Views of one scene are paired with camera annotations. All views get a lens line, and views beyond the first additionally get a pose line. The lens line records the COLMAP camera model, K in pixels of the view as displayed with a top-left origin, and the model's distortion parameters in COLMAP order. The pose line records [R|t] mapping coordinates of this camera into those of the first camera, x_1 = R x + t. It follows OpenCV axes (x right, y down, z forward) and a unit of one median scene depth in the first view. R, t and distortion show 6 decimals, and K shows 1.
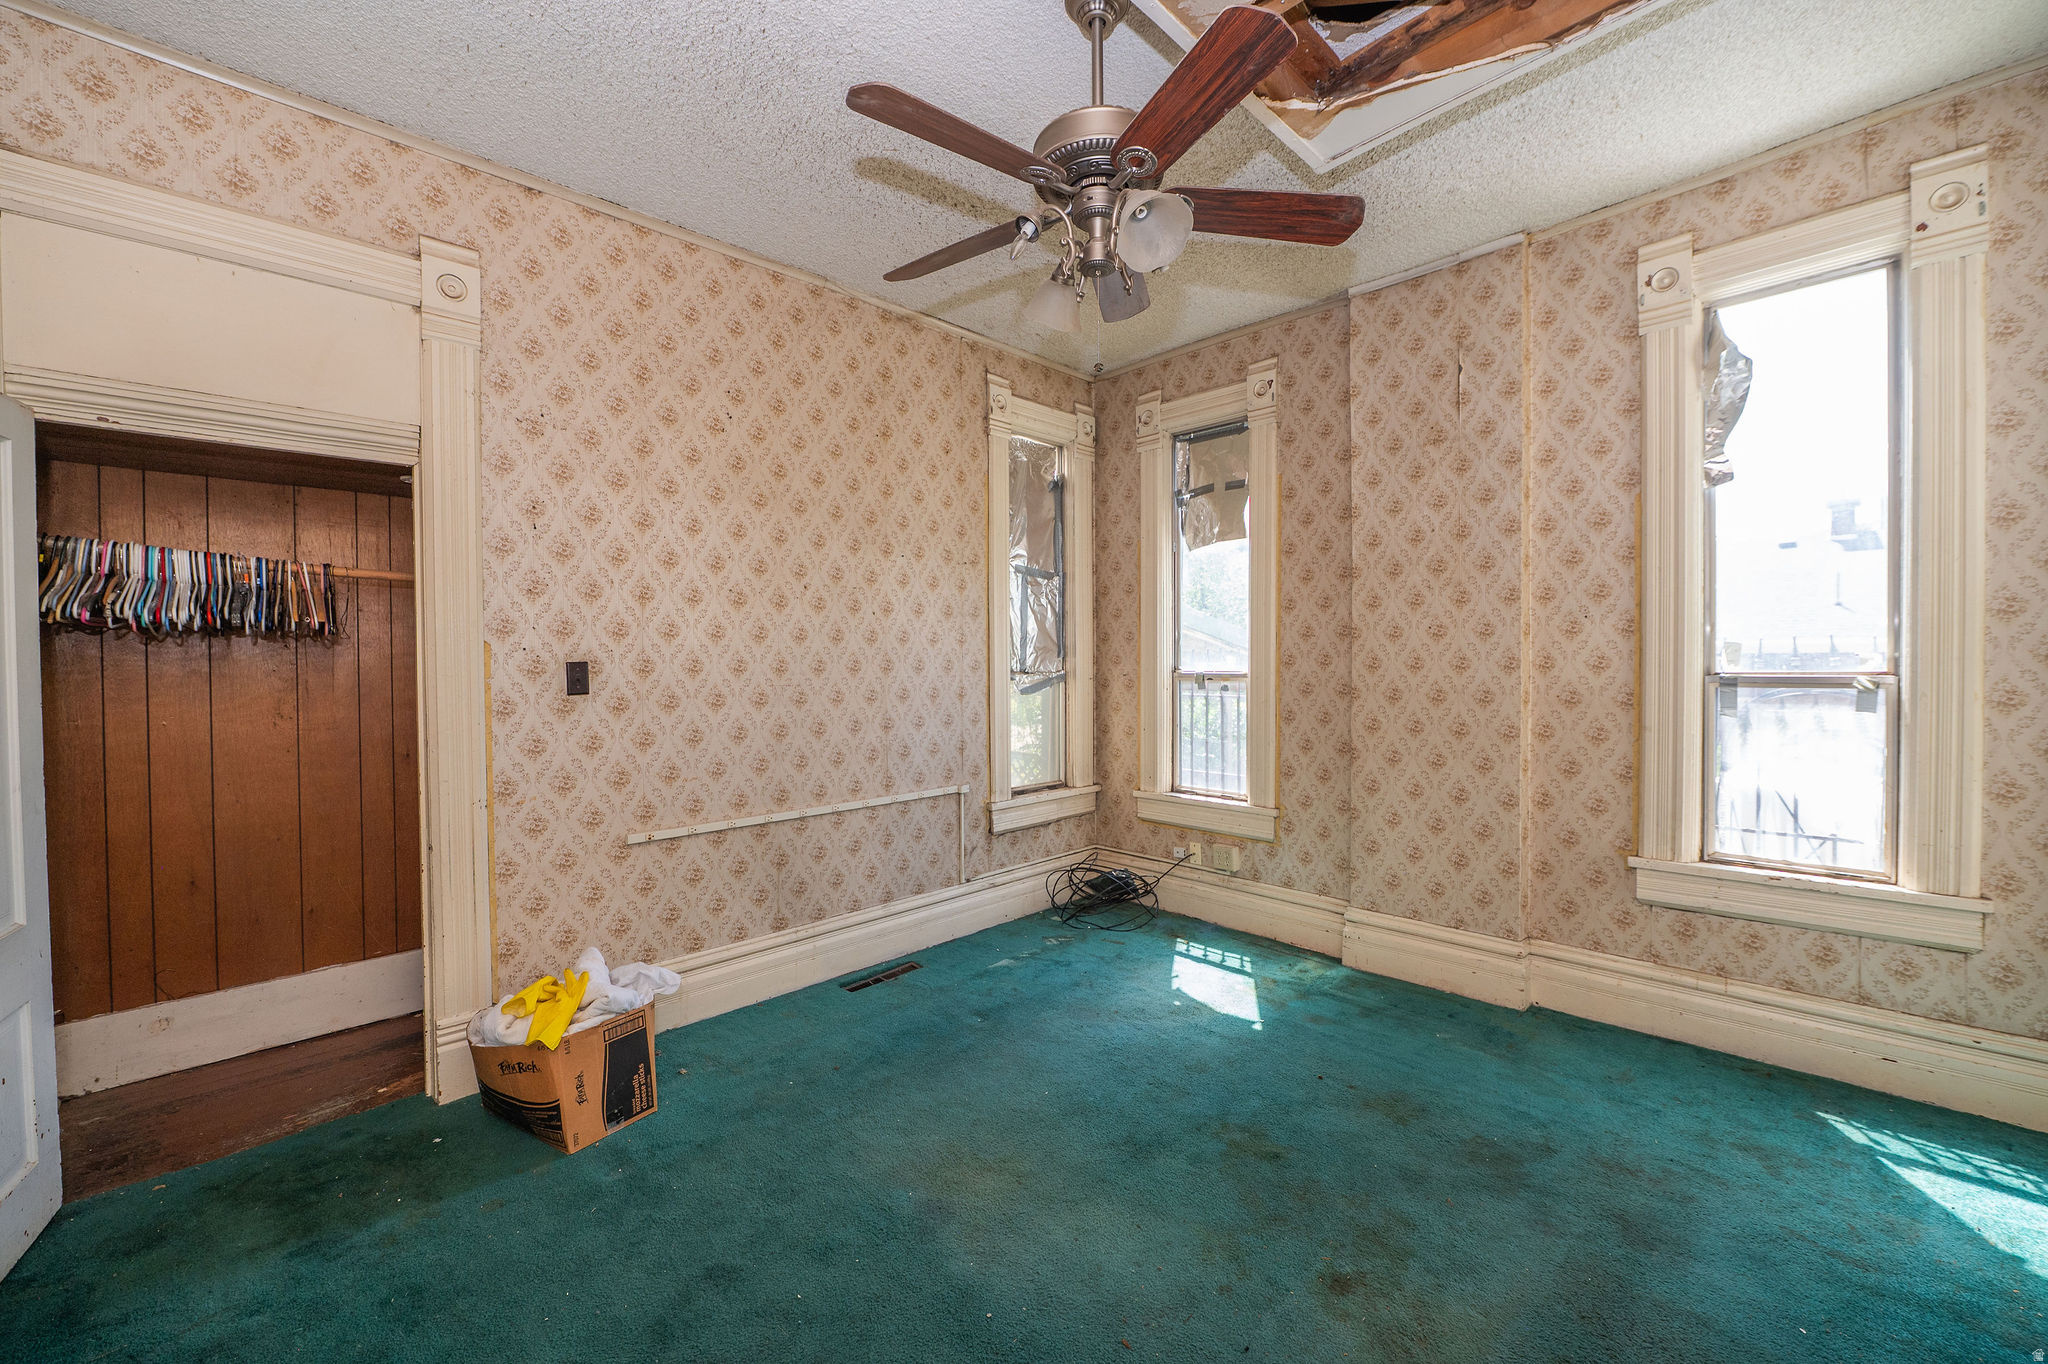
lens RADIAL K [[811.6, 0, 1025.8], [0, 811.6, 675.8], [0, 0, 1]] dist [-0.011627, 0.000123]
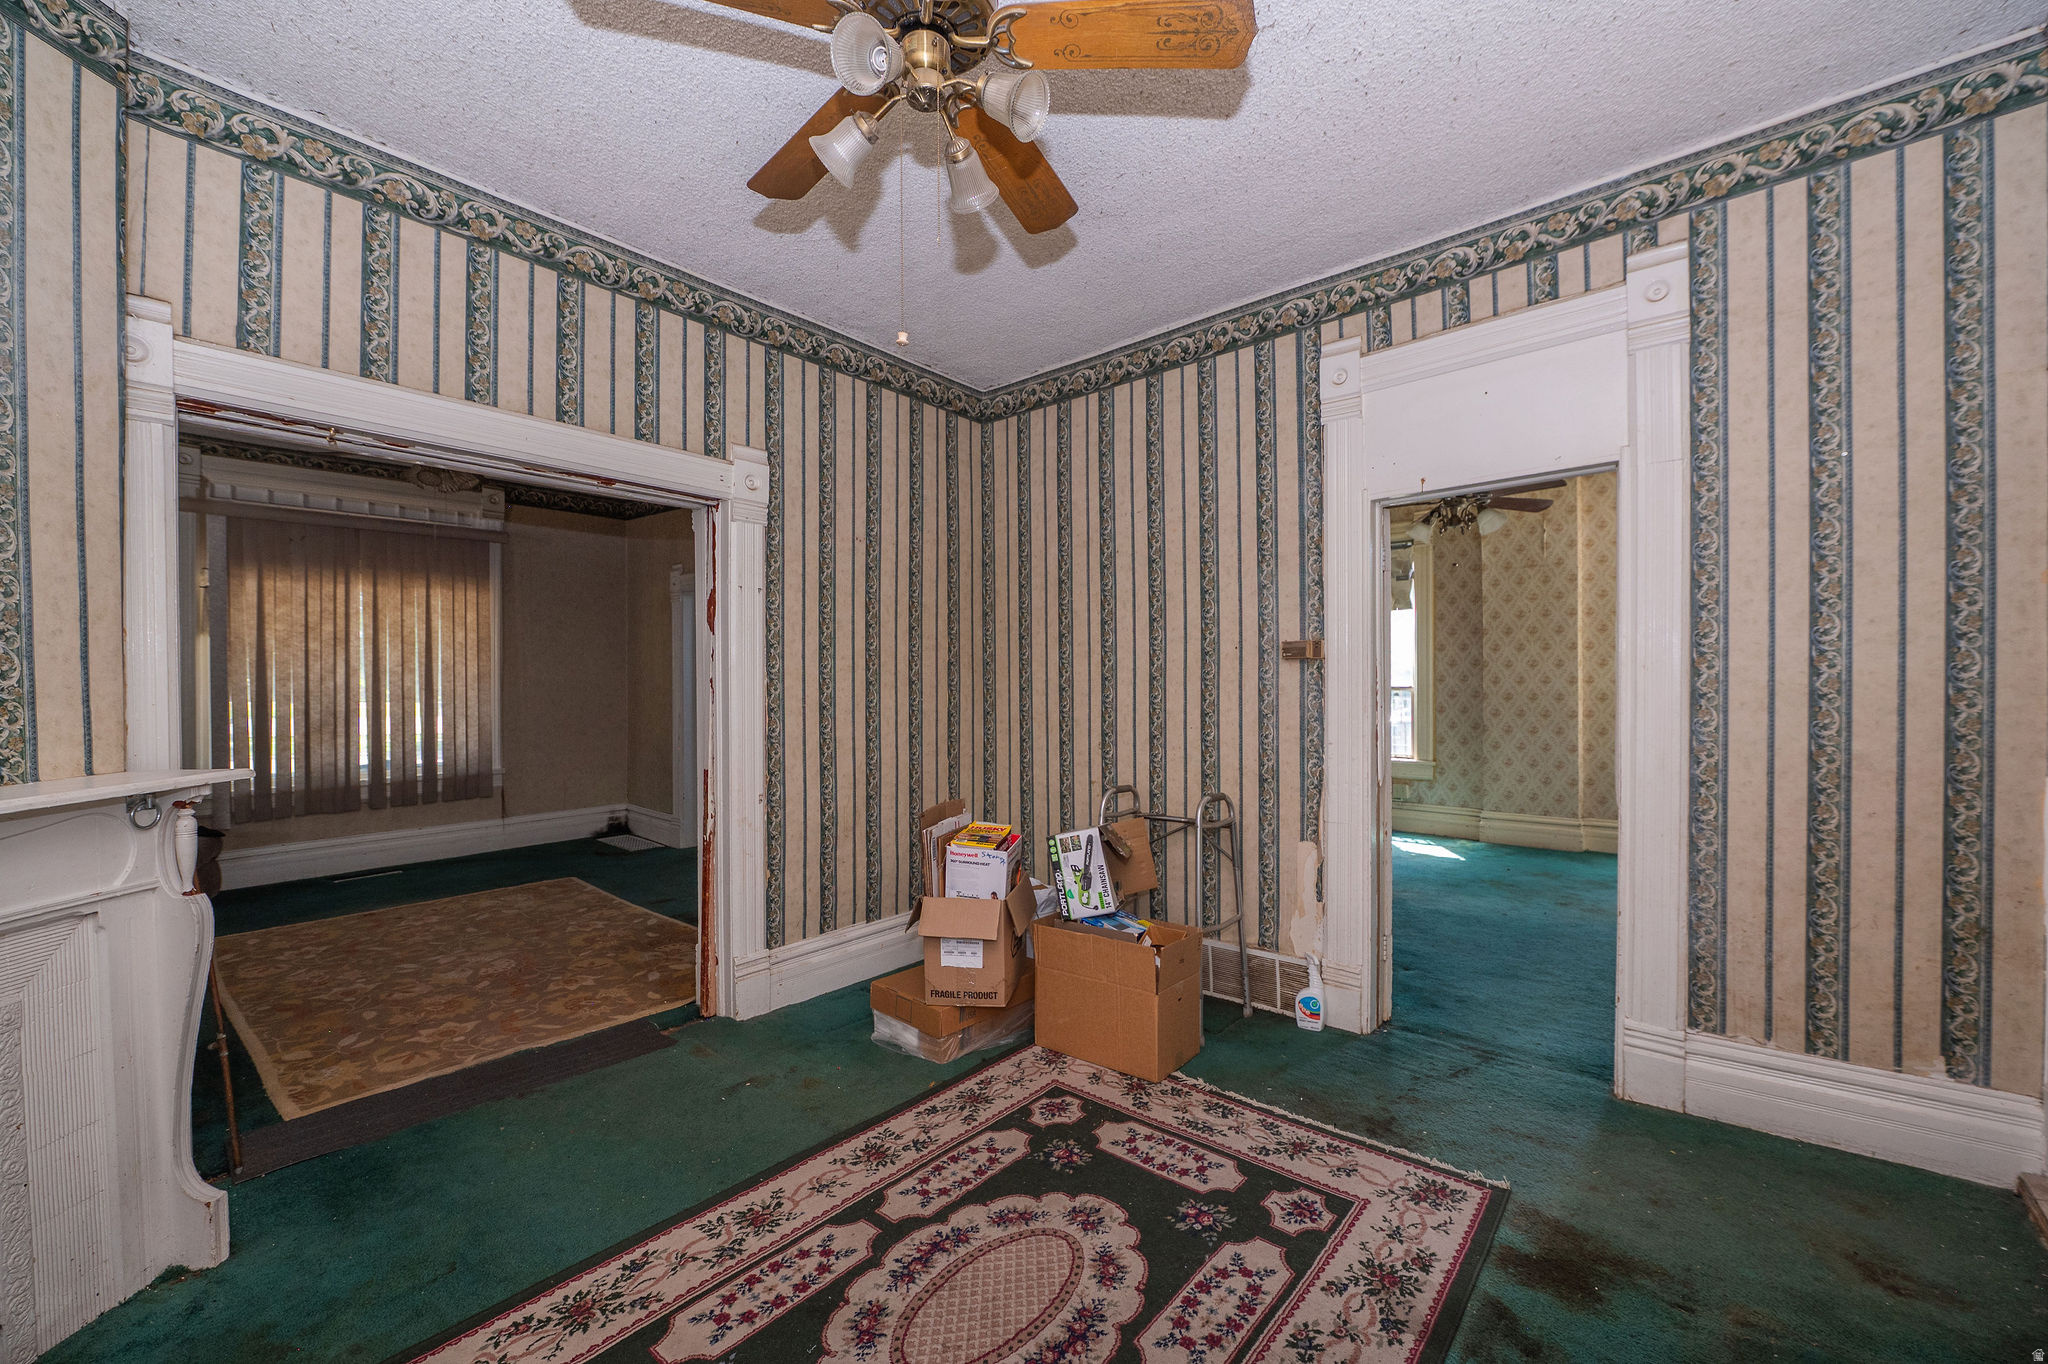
lens RADIAL K [[811.6, 0, 1035.7], [0, 811.6, 682.5], [0, 0, 1]] dist [-0.011627, 0.000123]
pose [[0.995361, -0.004563, 0.096103, -0.843330], [0.005631, 0.999925, -0.010847, 0.004695], [-0.096046, 0.011338, 0.995312, -0.795642]]
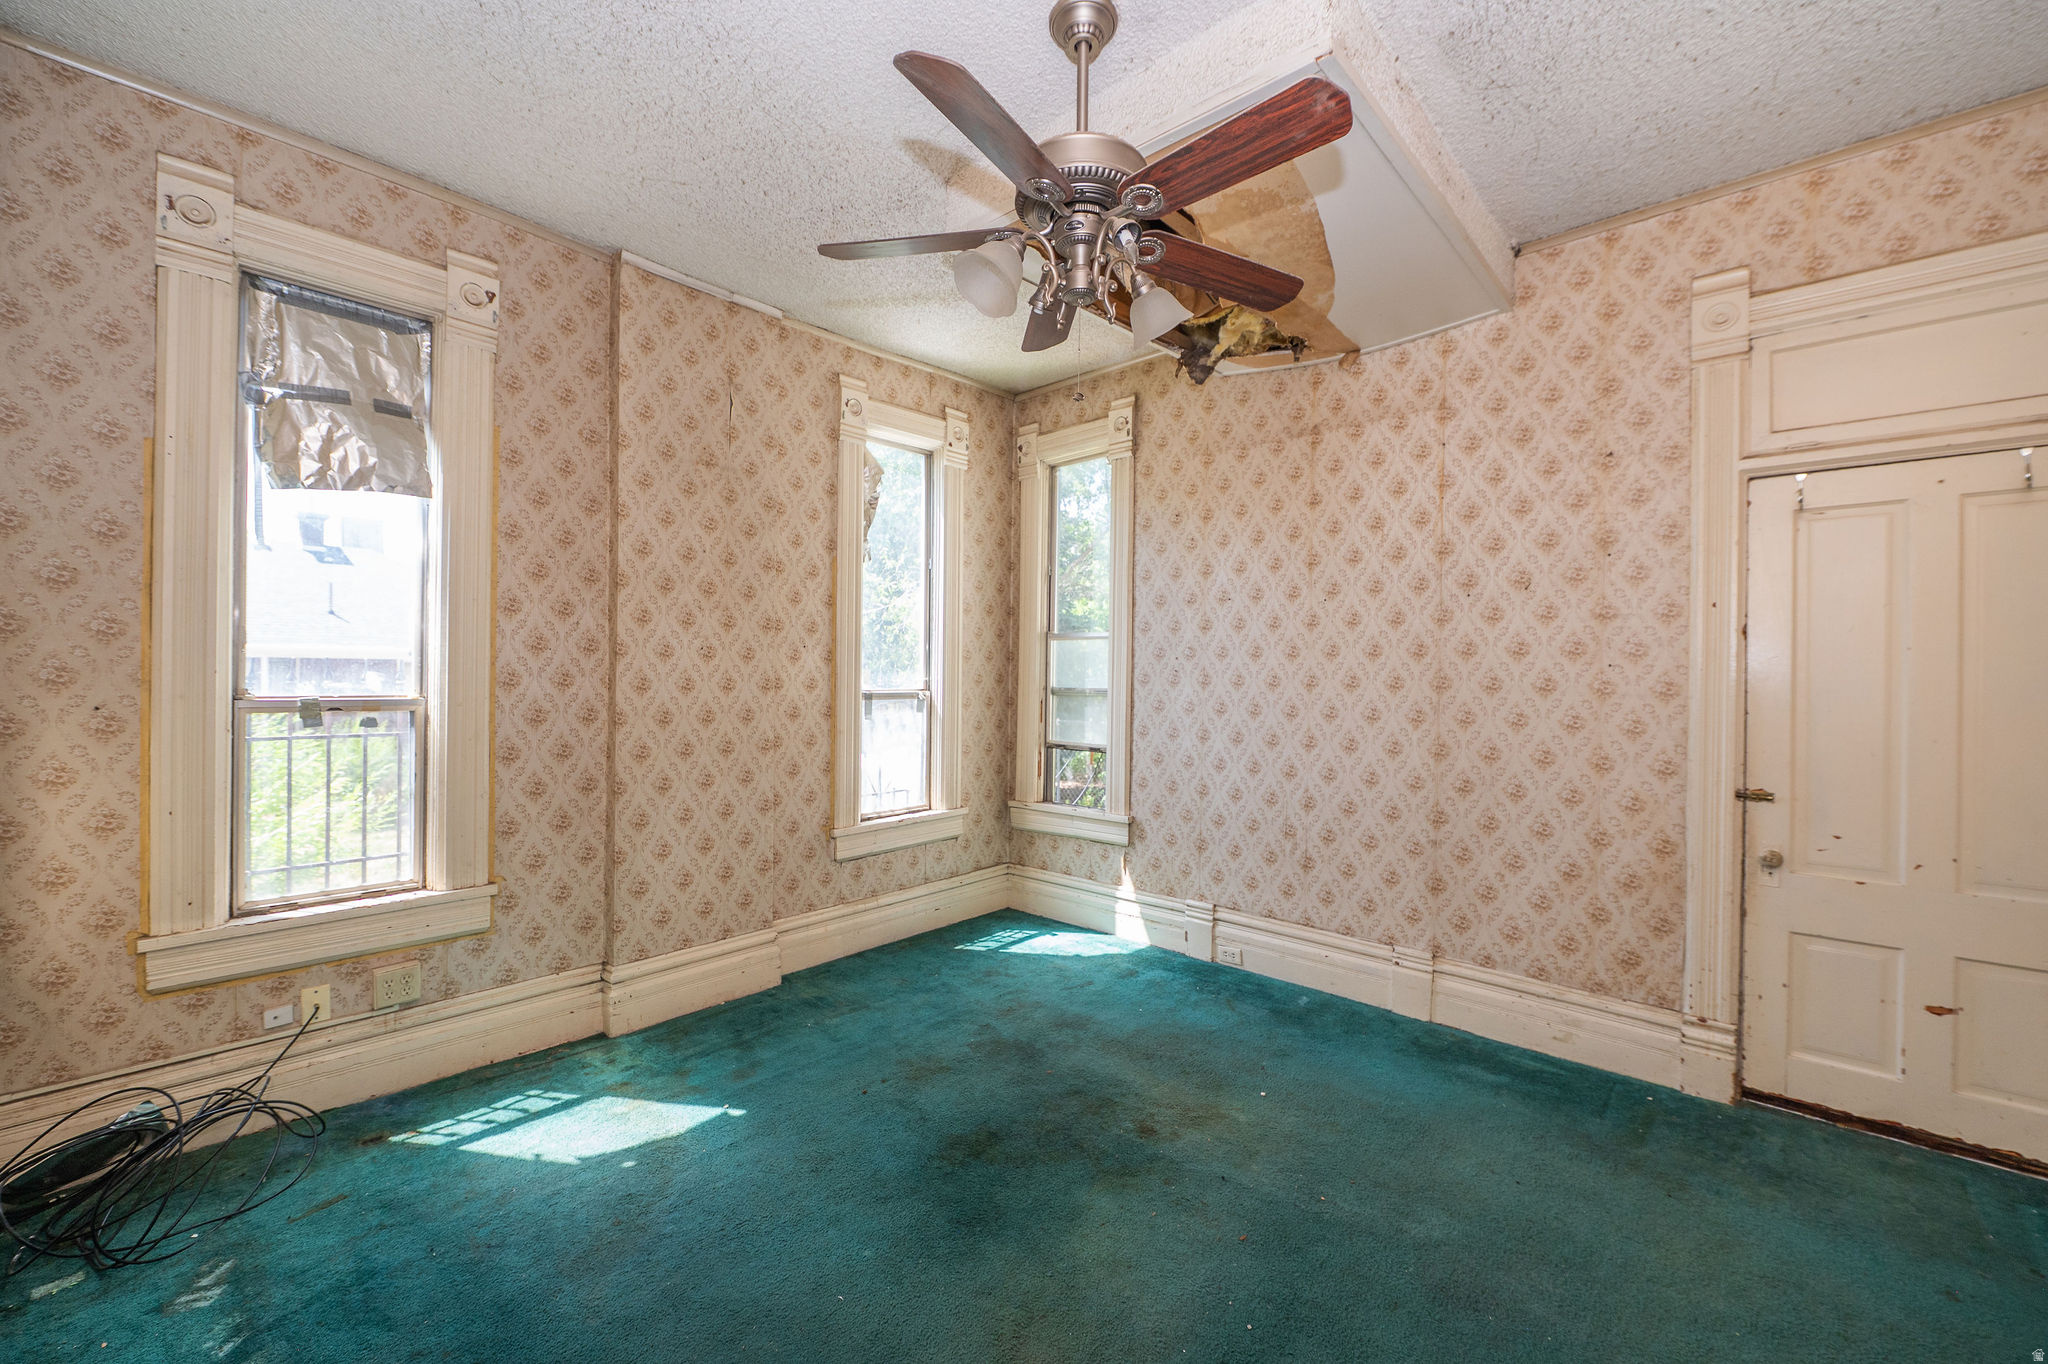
lens RADIAL K [[811.6, 0, 1030.6], [0, 811.6, 677.4], [0, 0, 1]] dist [-0.011627, 0.000123]
pose [[-0.060786, -0.004016, 0.998143, -0.507217], [0.001892, 0.999990, 0.004138, -0.026641], [-0.998149, 0.002140, -0.060778, 0.640453]]
